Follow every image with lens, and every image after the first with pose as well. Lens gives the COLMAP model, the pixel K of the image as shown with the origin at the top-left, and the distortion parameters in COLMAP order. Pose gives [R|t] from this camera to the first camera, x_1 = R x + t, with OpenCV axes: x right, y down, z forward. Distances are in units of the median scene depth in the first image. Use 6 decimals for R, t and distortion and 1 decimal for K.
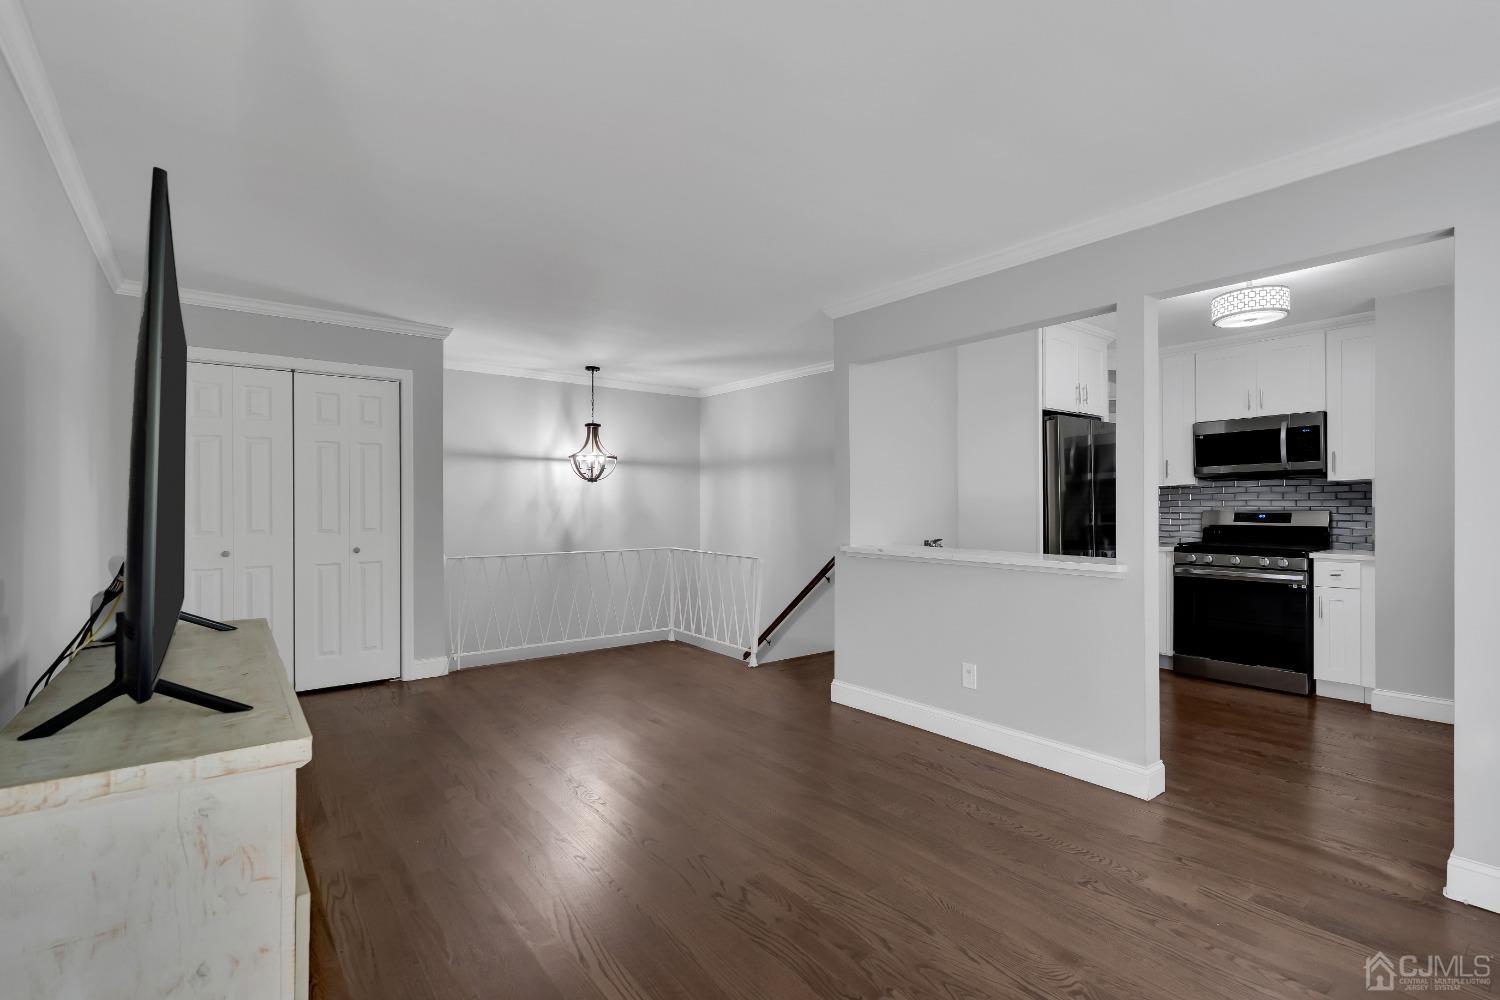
lens RADIAL K [[686.6, 0, 745.3], [0, 686.6, 503.9], [0, 0, 1]] dist [-0.005602, 0.002937]
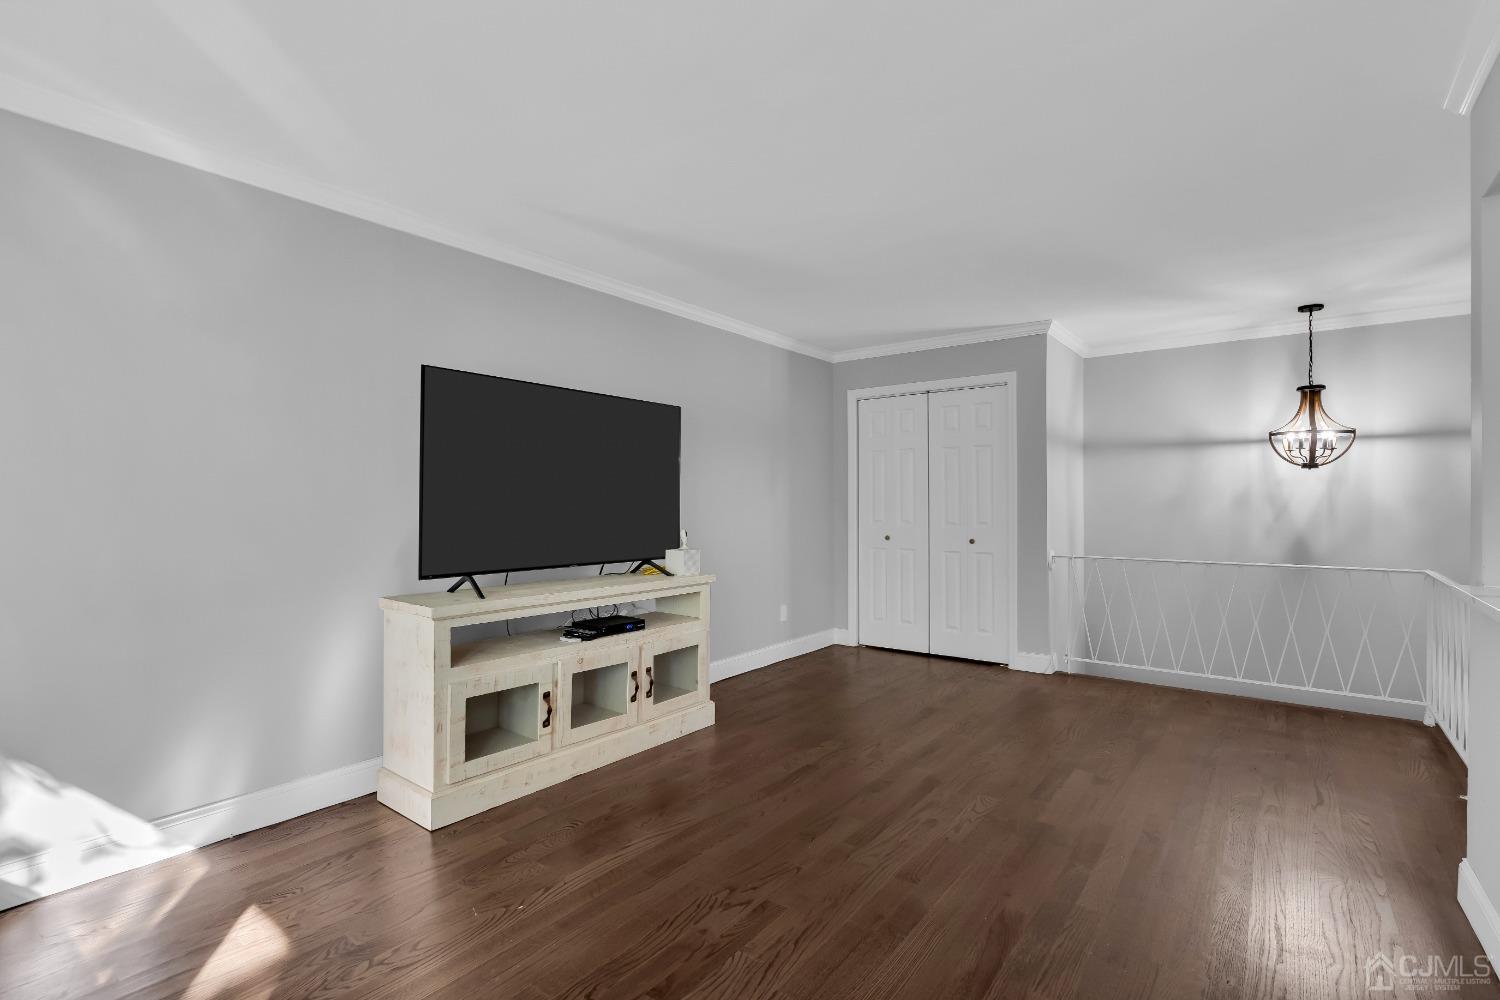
lens RADIAL K [[686.6, 0, 748.5], [0, 686.6, 509.0], [0, 0, 1]] dist [-0.005602, 0.002937]
pose [[0.249526, 0.008910, -0.968327, 0.420108], [0.000795, 0.999955, 0.009406, 0.003404], [0.968368, -0.003117, 0.249508, 0.350973]]
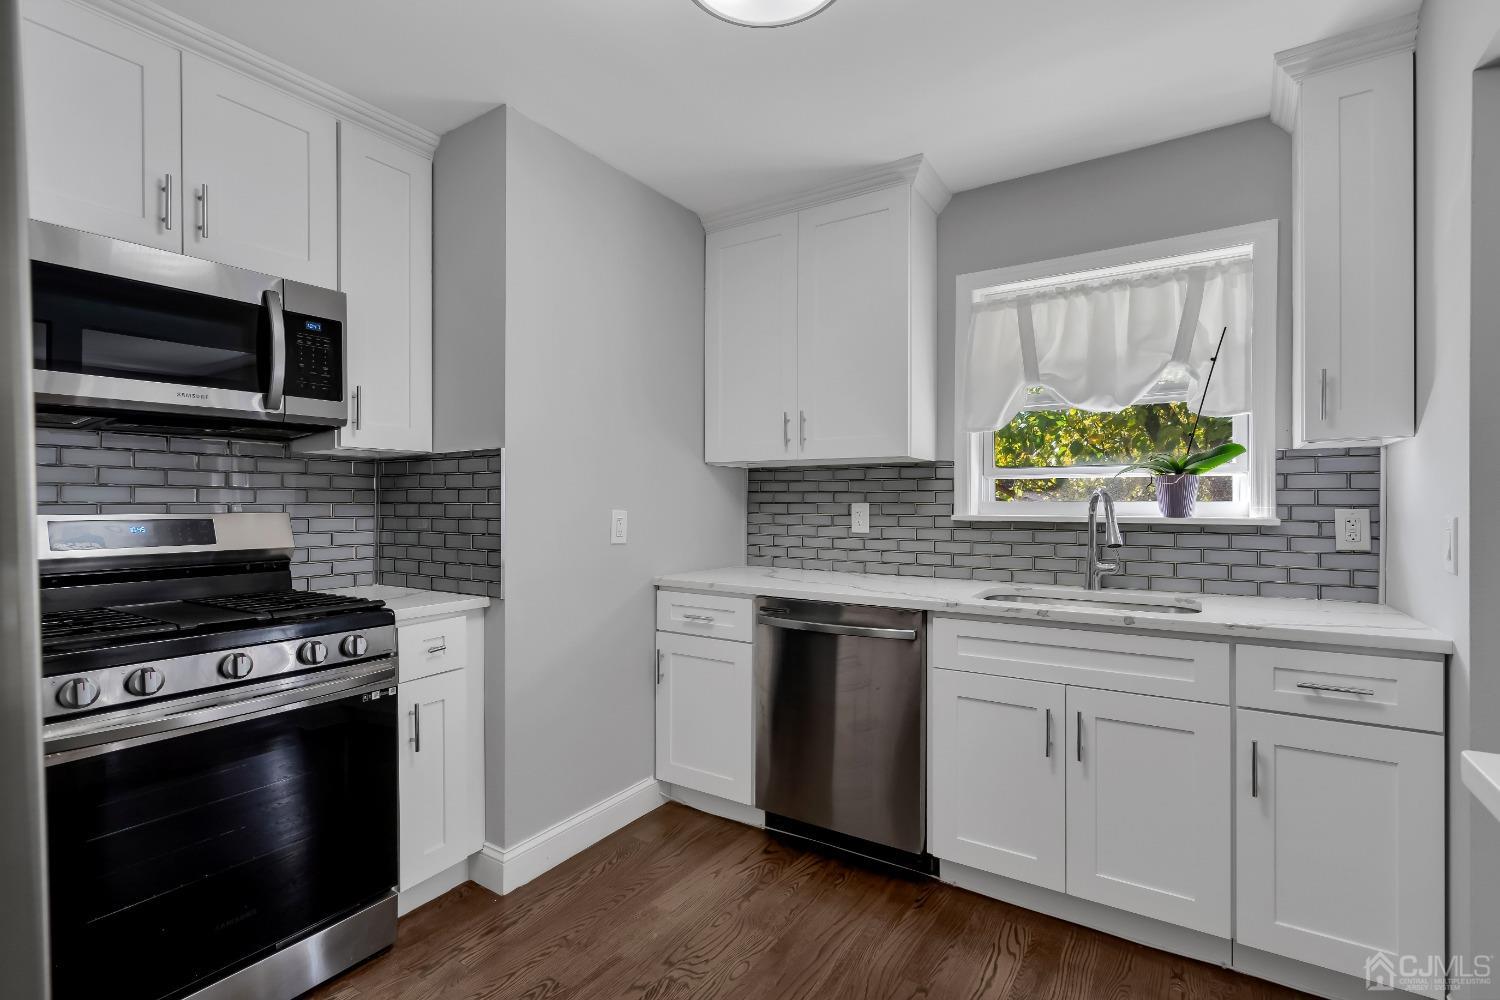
lens RADIAL K [[686.6, 0, 753.8], [0, 686.6, 504.3], [0, 0, 1]] dist [-0.005602, 0.002937]
pose [[-0.326478, -0.001572, 0.945204, 0.312867], [-0.000711, 0.999999, 0.001418, 0.003491], [-0.945205, -0.000209, -0.326478, 0.856092]]
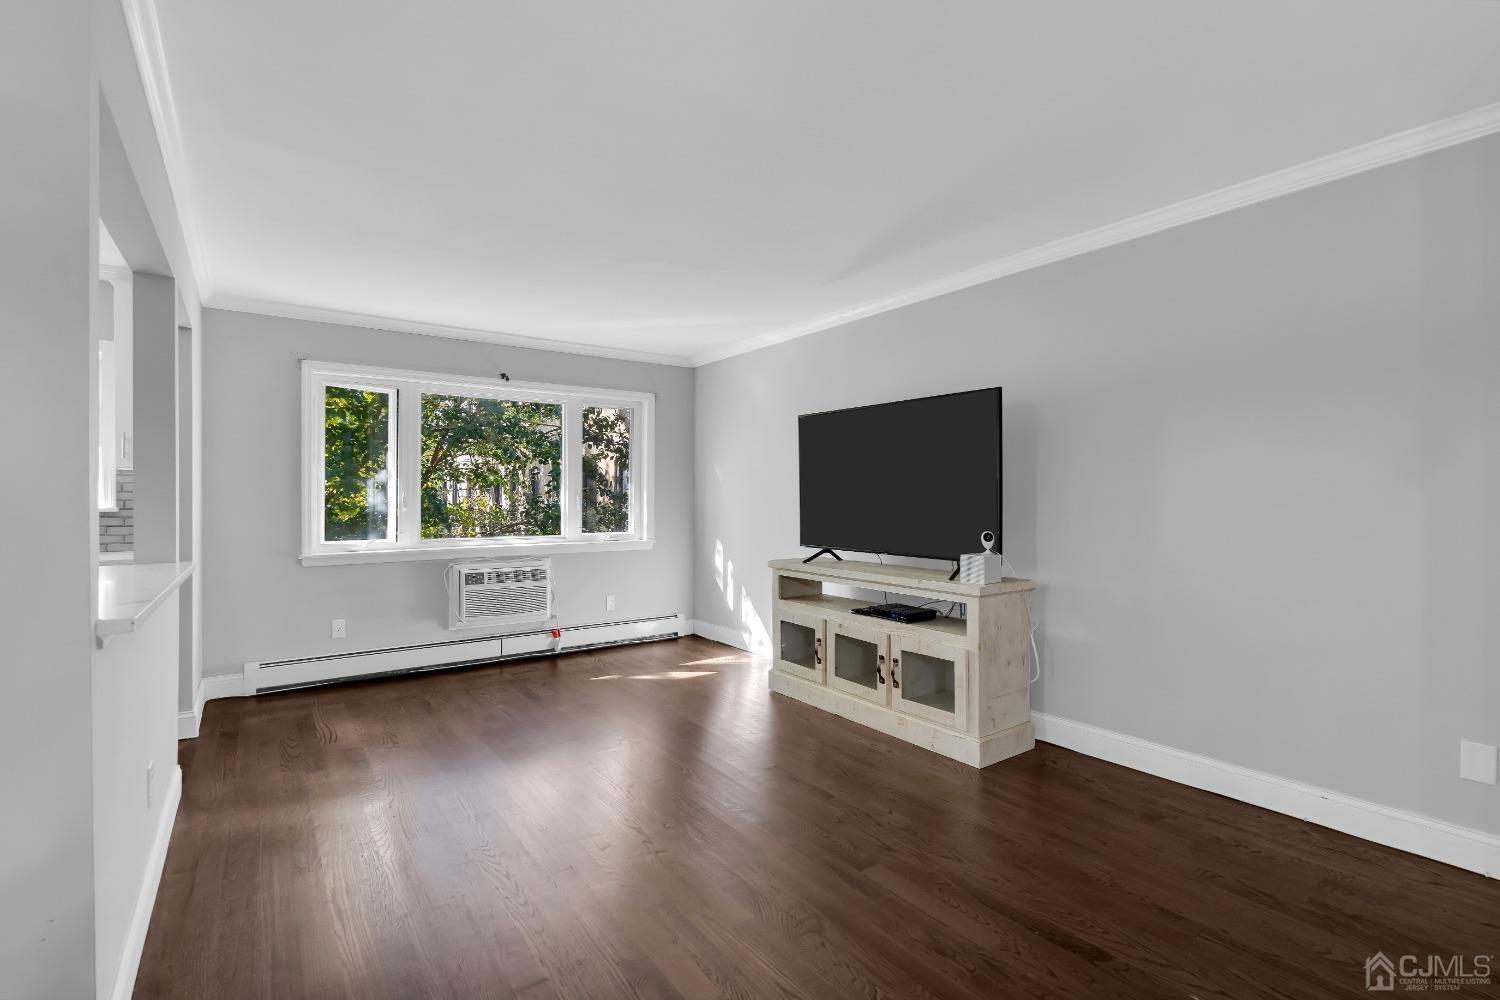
lens RADIAL K [[686.6, 0, 745.2], [0, 686.6, 502.2], [0, 0, 1]] dist [-0.005602, 0.002937]
pose [[-0.999315, -0.001069, 0.036987, -0.158571], [-0.000864, 0.999984, 0.005559, 0.001554], [-0.036992, 0.005523, -0.999300, 1.171906]]
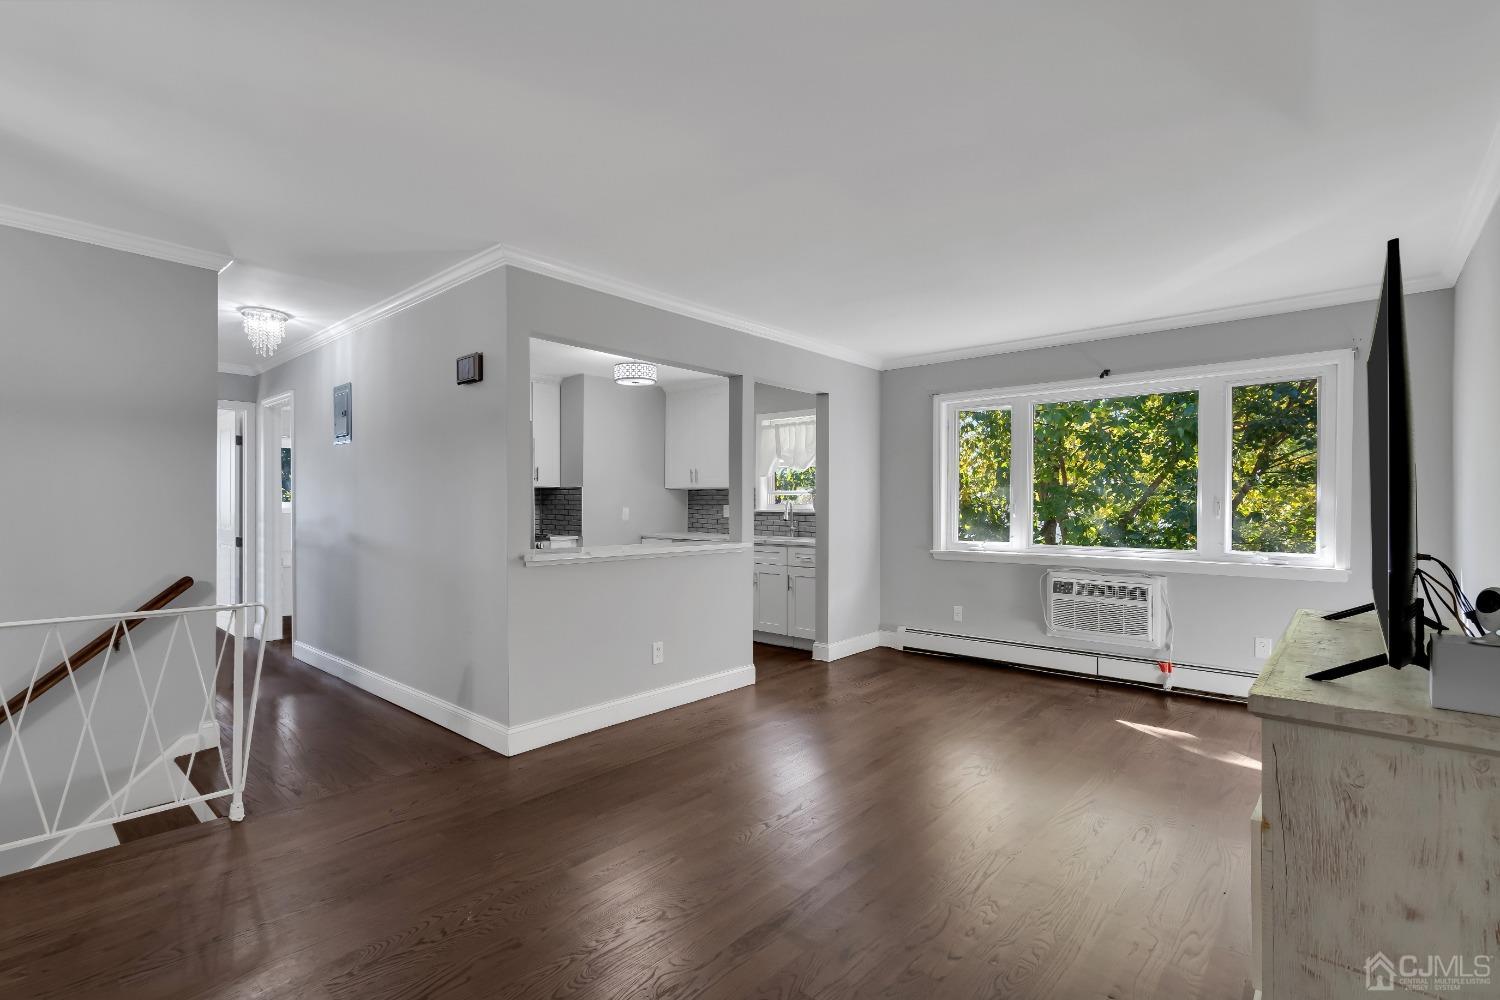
lens RADIAL K [[686.6, 0, 753.1], [0, 686.6, 501.9], [0, 0, 1]] dist [-0.005602, 0.002937]
pose [[-0.191513, 0.000365, 0.981490, -0.624908], [-0.000951, 0.999999, -0.000557, -0.002066], [-0.981490, -0.001040, -0.191512, 0.792034]]
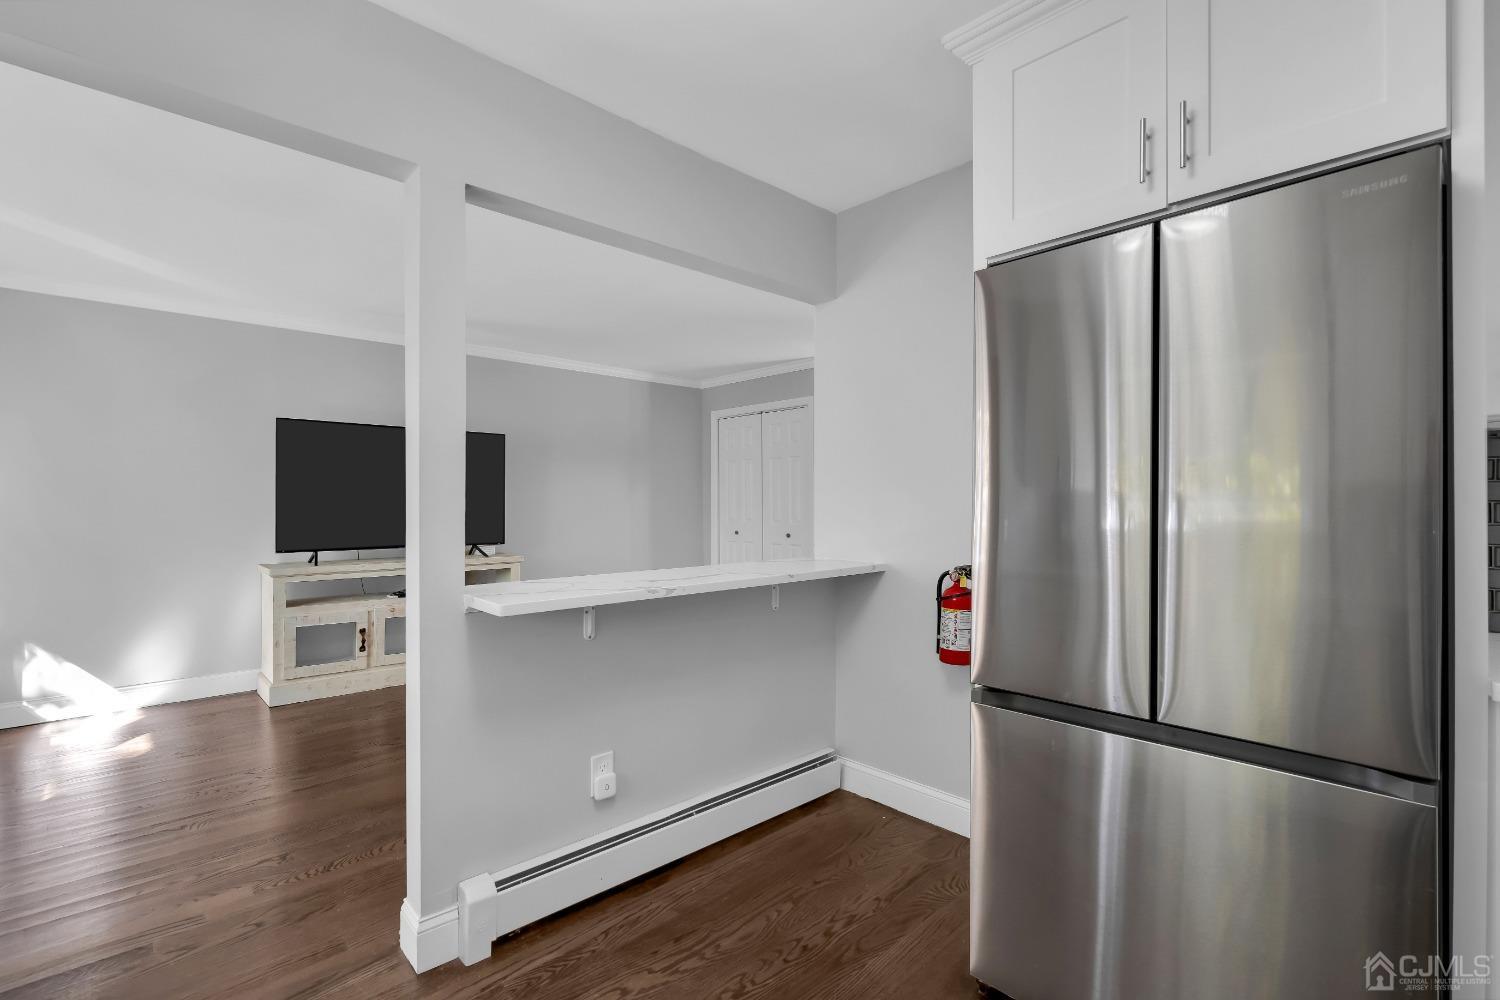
lens RADIAL K [[686.6, 0, 749.9], [0, 686.6, 505.7], [0, 0, 1]] dist [-0.005602, 0.002937]
pose [[0.104375, 0.003020, -0.994533, 0.765228], [0.001816, 0.999993, 0.003227, 0.003389], [0.994536, -0.002143, 0.104369, 0.756243]]
